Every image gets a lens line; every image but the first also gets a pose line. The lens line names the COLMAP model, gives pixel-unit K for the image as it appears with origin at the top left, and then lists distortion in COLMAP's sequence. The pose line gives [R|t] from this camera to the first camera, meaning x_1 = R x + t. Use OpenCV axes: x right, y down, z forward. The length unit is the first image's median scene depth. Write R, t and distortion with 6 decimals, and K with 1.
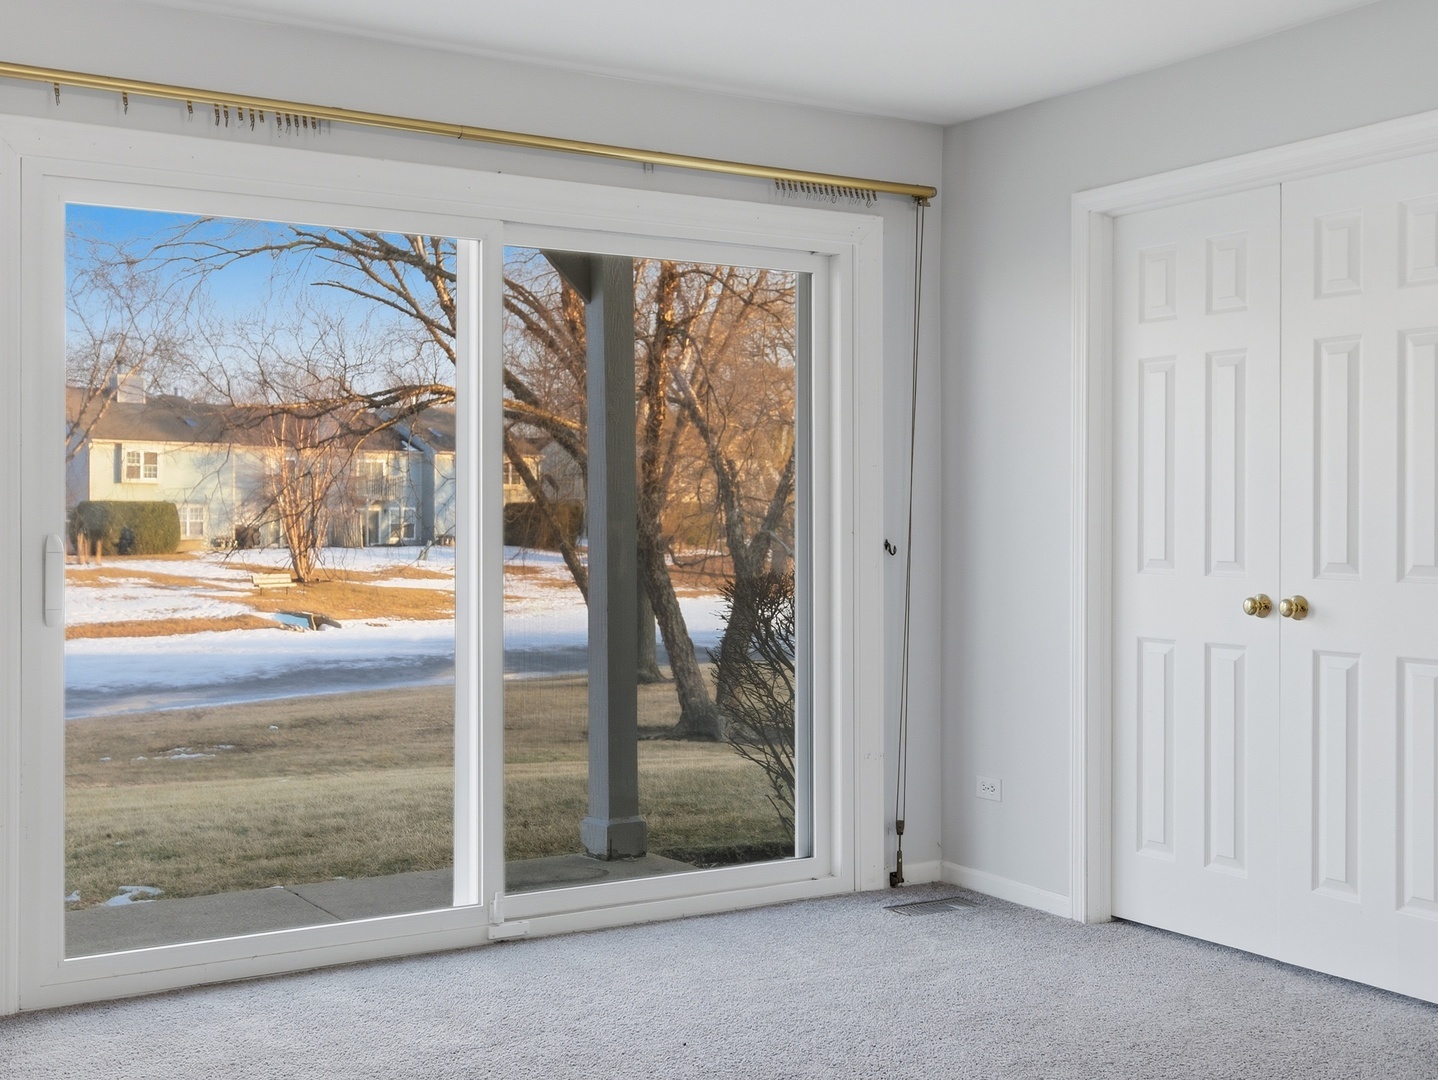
lens RADIAL K [[1648.9, 0, 720.5], [0, 1648.9, 533.7], [0, 0, 1]] dist [0.004472, 0.000000]
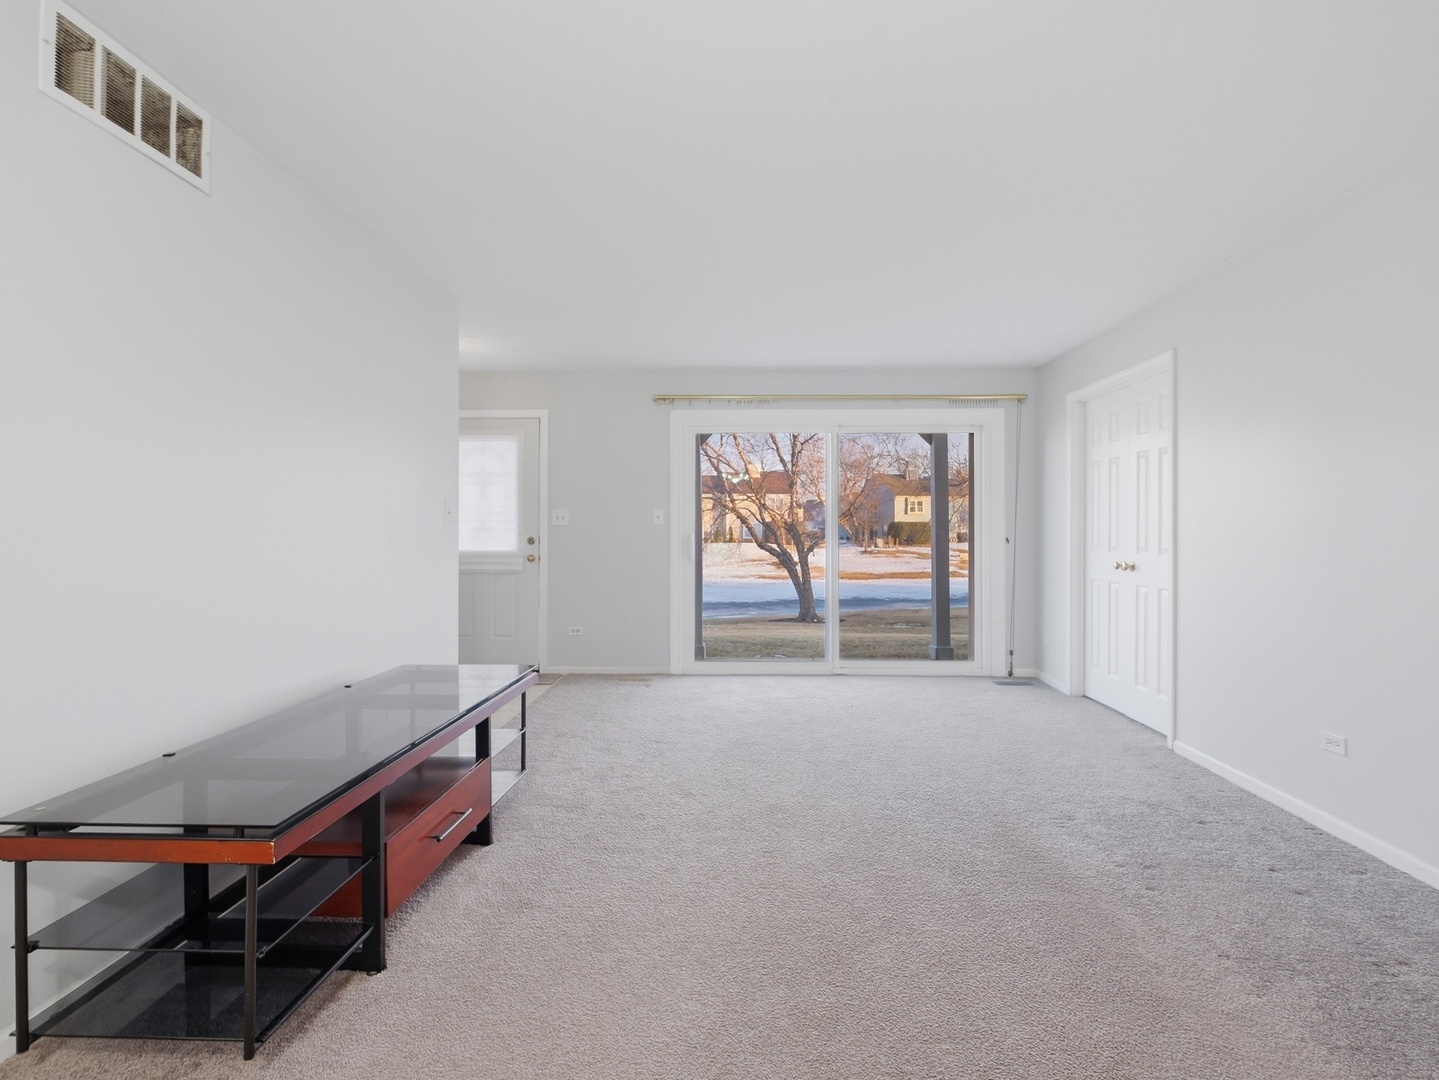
lens RADIAL K [[716.8, 0, 718.4], [0, 716.8, 539.5], [0, 0, 1]] dist [-0.004238, -0.001431]
pose [[0.819851, 0.001794, -0.572574, 0.364448], [0.001426, 0.999986, 0.005174, 0.000322], [0.572575, -0.005059, 0.819836, -0.141603]]
